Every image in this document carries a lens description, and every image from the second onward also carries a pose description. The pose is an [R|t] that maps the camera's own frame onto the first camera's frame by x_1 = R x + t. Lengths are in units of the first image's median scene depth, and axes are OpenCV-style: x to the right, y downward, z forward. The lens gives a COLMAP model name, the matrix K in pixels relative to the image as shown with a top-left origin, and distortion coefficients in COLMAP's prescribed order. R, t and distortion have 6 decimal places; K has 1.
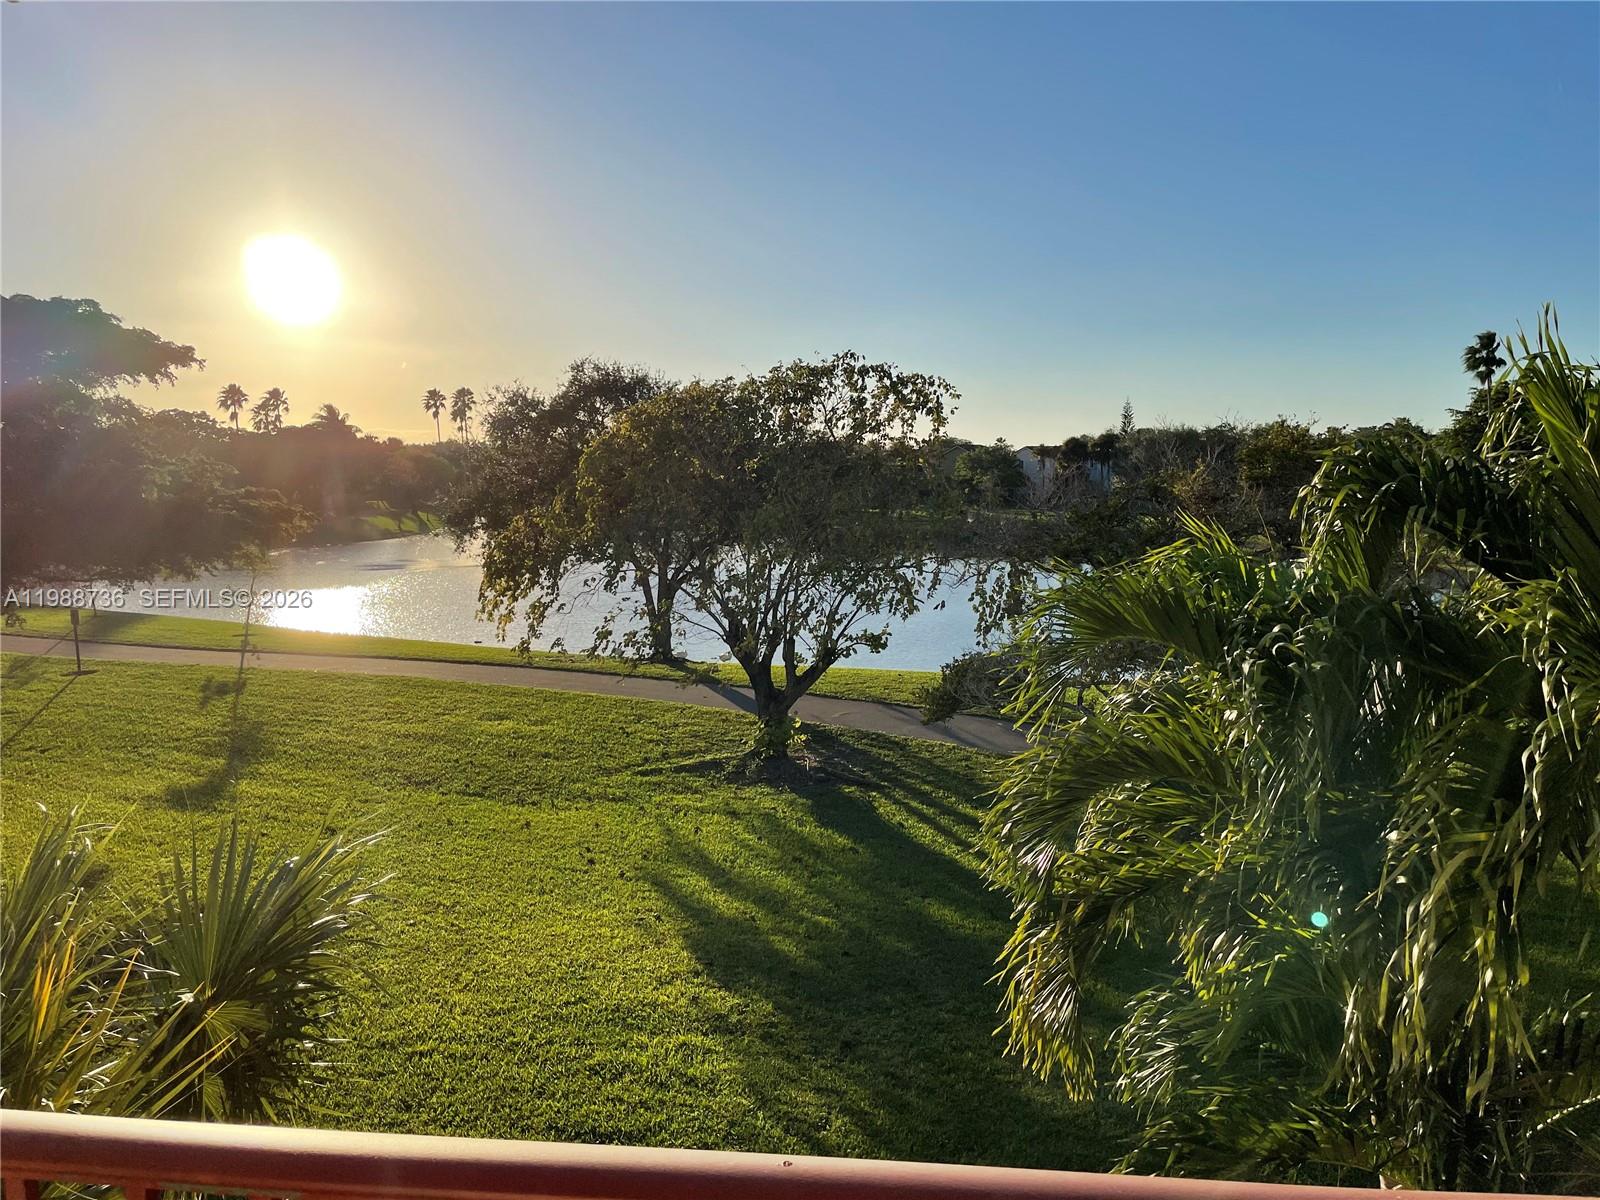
lens RADIAL K [[1195.7, 0, 782.9], [0, 1195.7, 603.9], [0, 0, 1]] dist [0.077090, -0.107867]
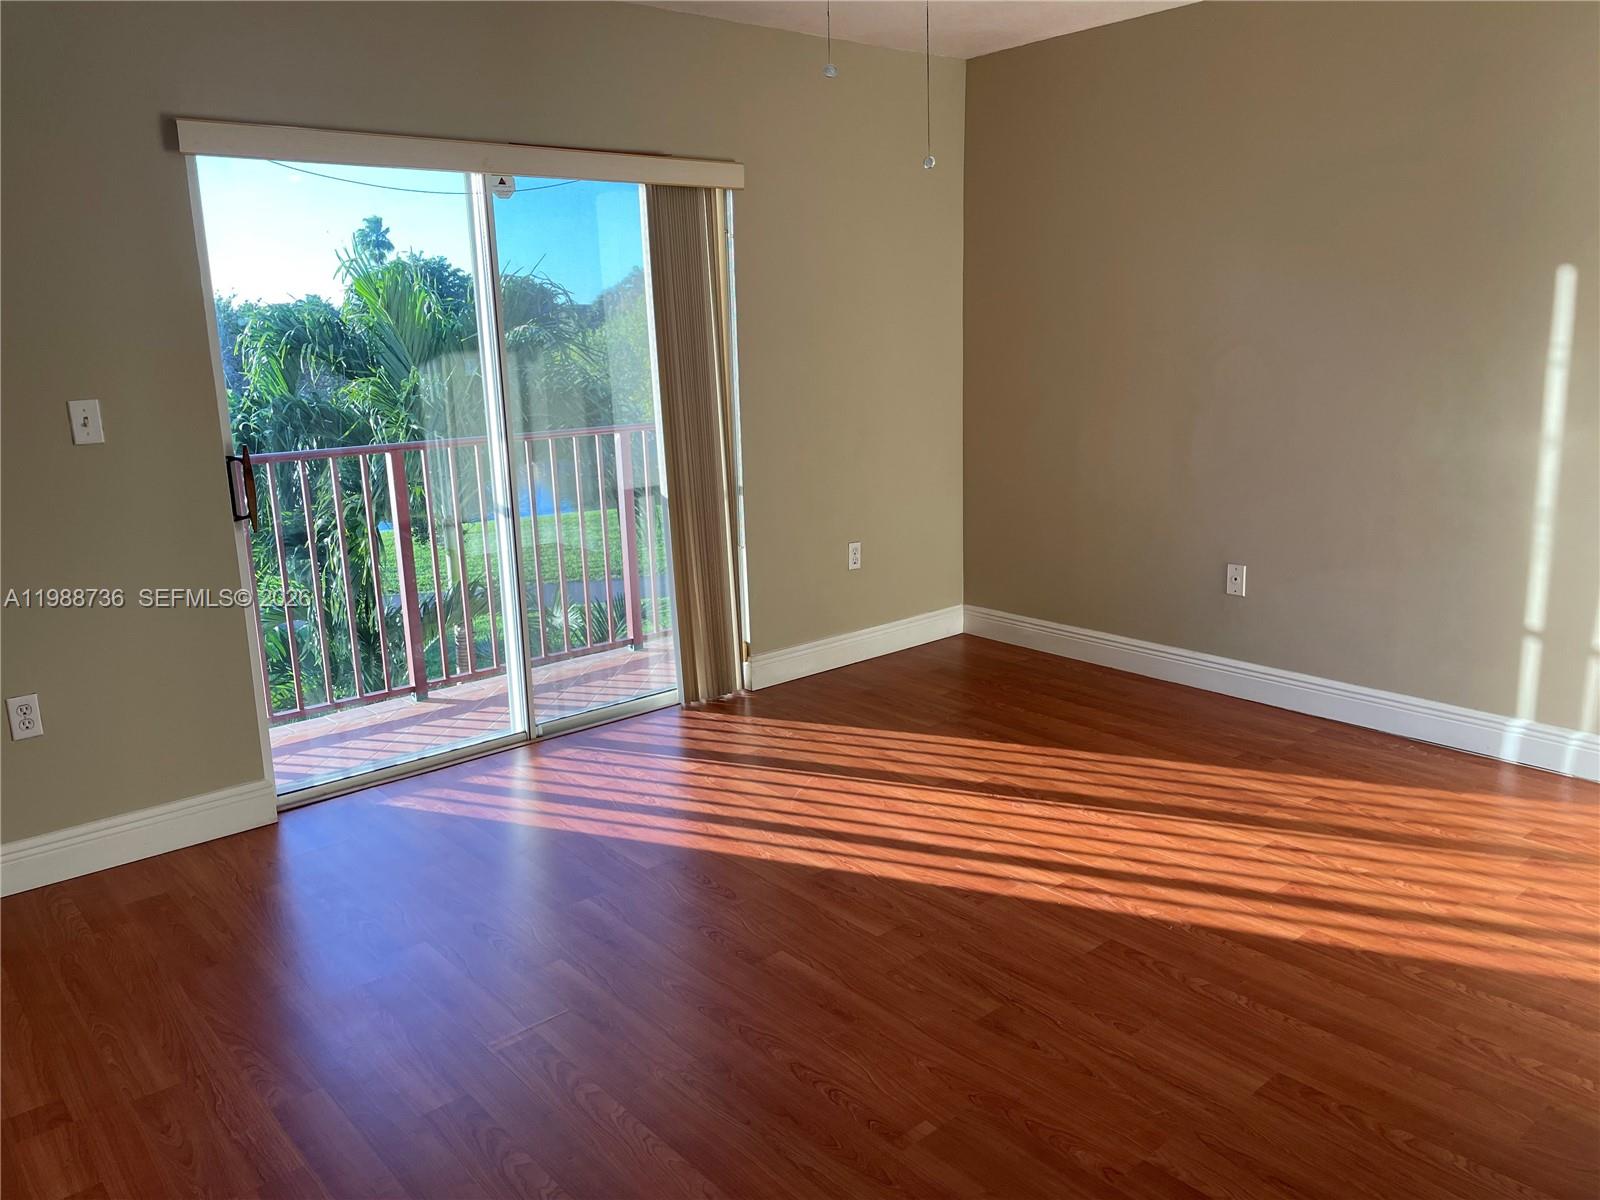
lens RADIAL K [[1195.7, 0, 782.9], [0, 1195.7, 603.9], [0, 0, 1]] dist [0.077090, -0.107867]
pose [[0.676417, -0.169478, 0.716754, -0.309132], [0.098823, 0.985250, 0.139702, 0.107736], [-0.729858, -0.023665, 0.683189, -0.665853]]
